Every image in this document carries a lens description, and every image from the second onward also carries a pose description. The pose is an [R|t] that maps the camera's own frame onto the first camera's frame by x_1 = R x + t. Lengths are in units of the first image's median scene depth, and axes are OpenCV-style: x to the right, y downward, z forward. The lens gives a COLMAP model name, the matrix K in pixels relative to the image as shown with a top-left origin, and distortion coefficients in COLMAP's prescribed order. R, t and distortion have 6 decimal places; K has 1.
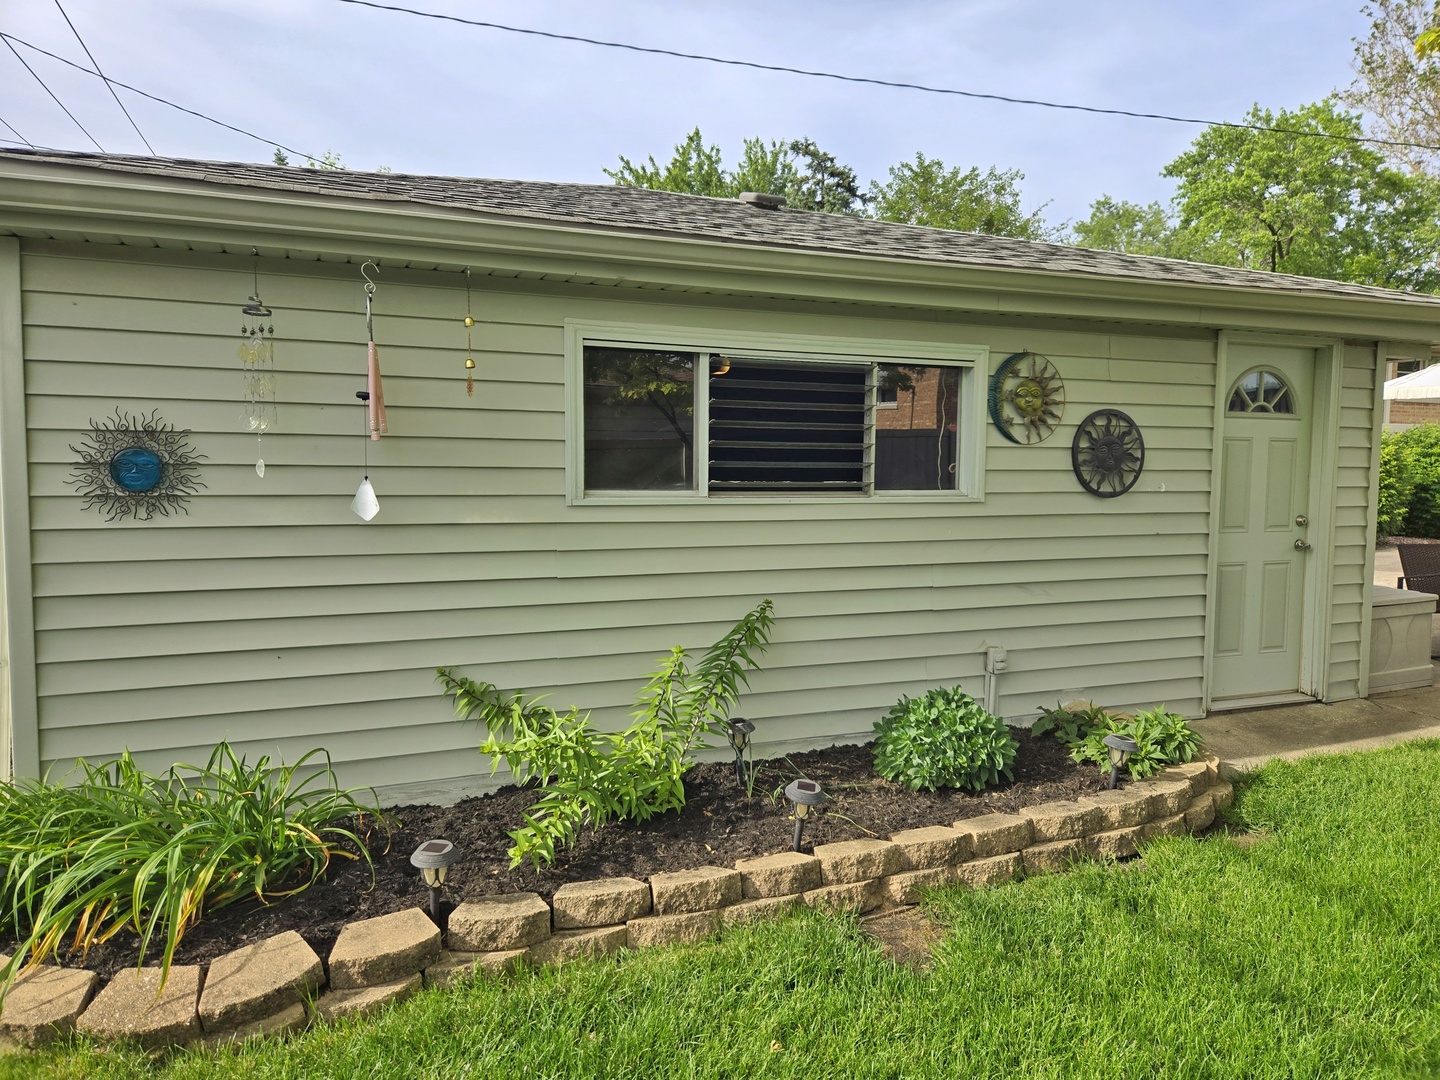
lens RADIAL K [[975.3, 0, 712.2], [0, 975.3, 533.6], [0, 0, 1]] dist [0.078682, -0.068836]
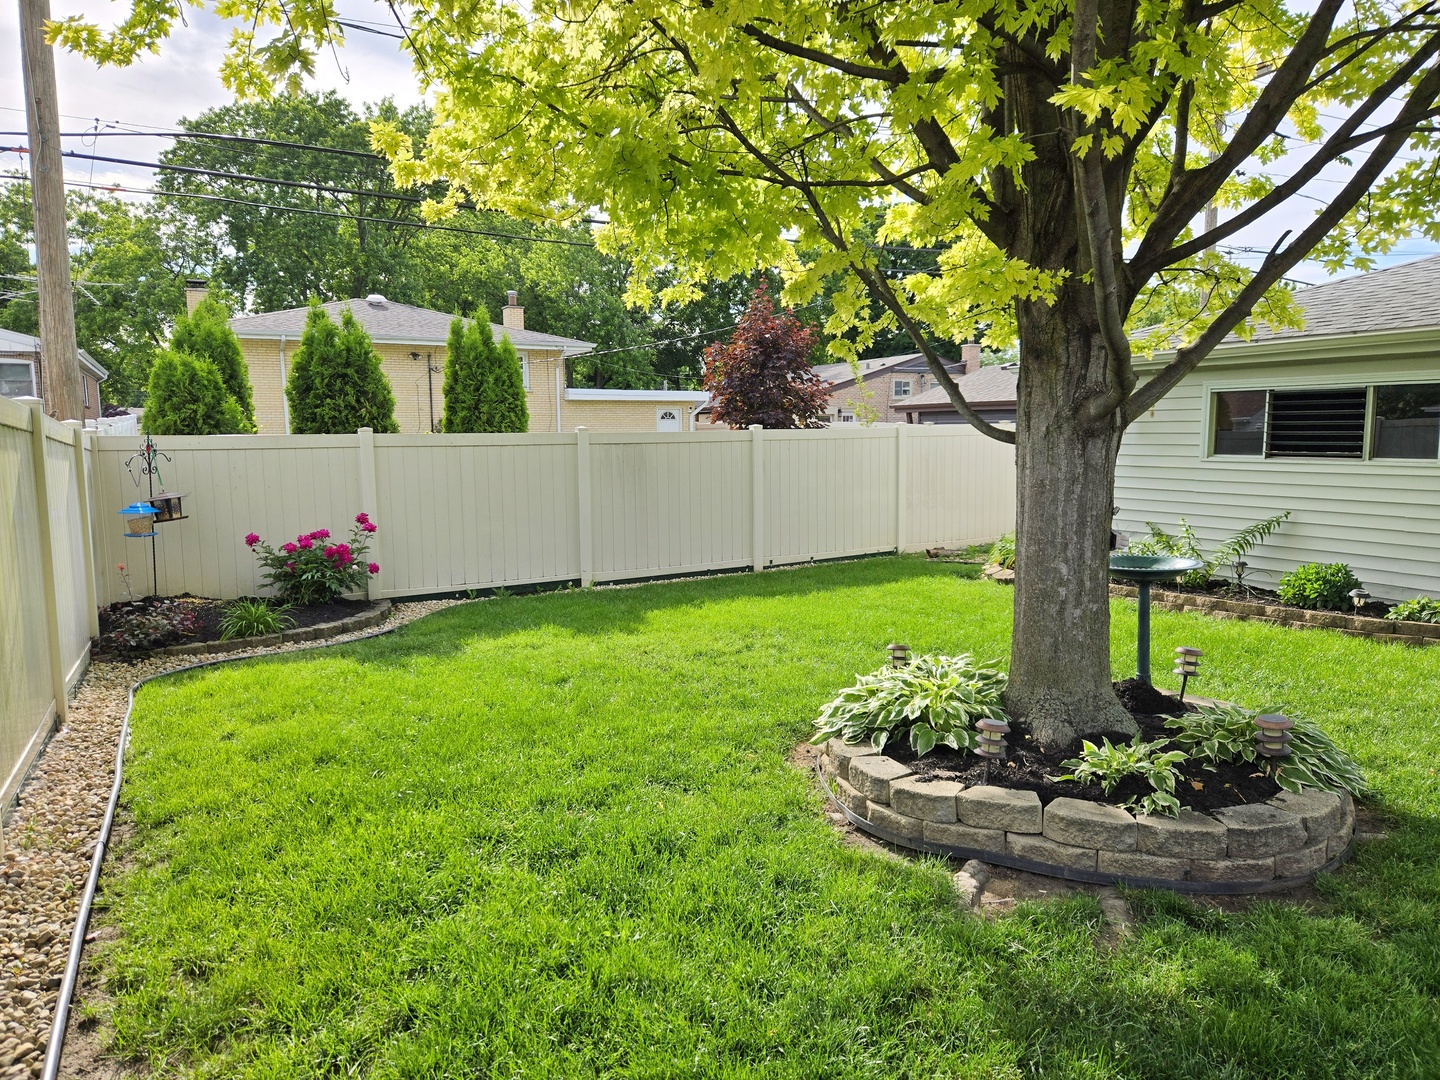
lens RADIAL K [[975.3, 0, 712.2], [0, 975.3, 533.6], [0, 0, 1]] dist [0.078682, -0.068836]
pose [[0.118715, 0.095213, -0.988353, 1.729625], [-0.063211, 0.994097, 0.088174, 0.007746], [0.990914, 0.052007, 0.124033, -0.371162]]
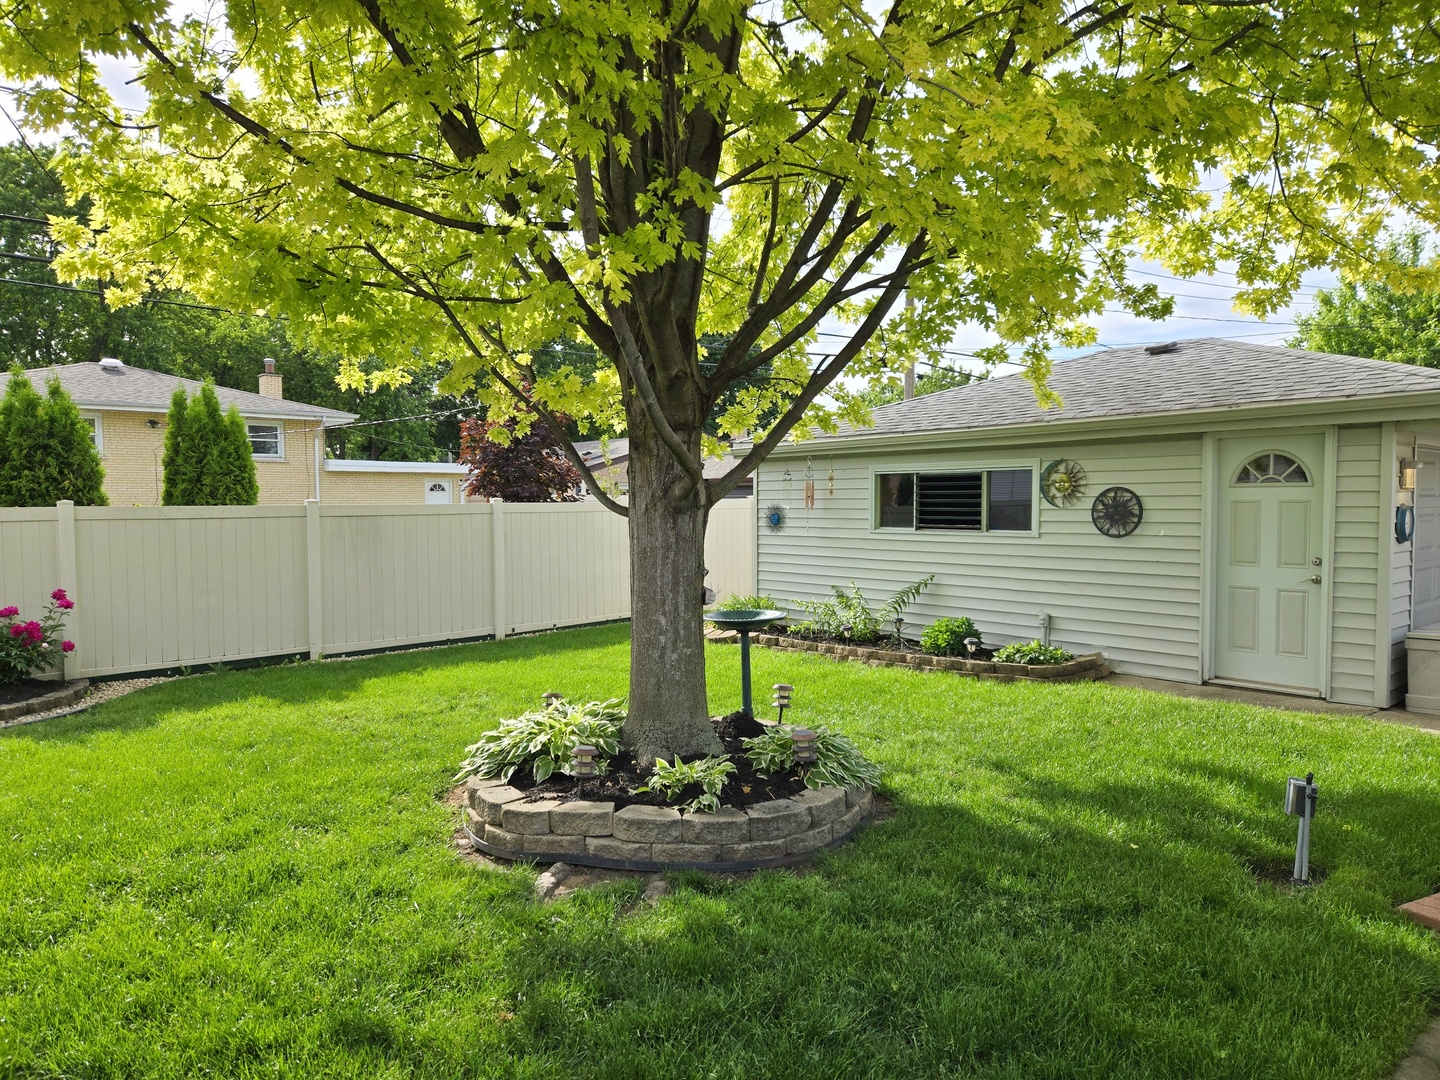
lens RADIAL K [[975.3, 0, 712.2], [0, 975.3, 533.6], [0, 0, 1]] dist [0.078682, -0.068836]
pose [[0.319730, 0.021659, -0.947261, 1.922885], [-0.061589, 0.998100, 0.002033, -0.003175], [0.945505, 0.057691, 0.320457, -0.245337]]
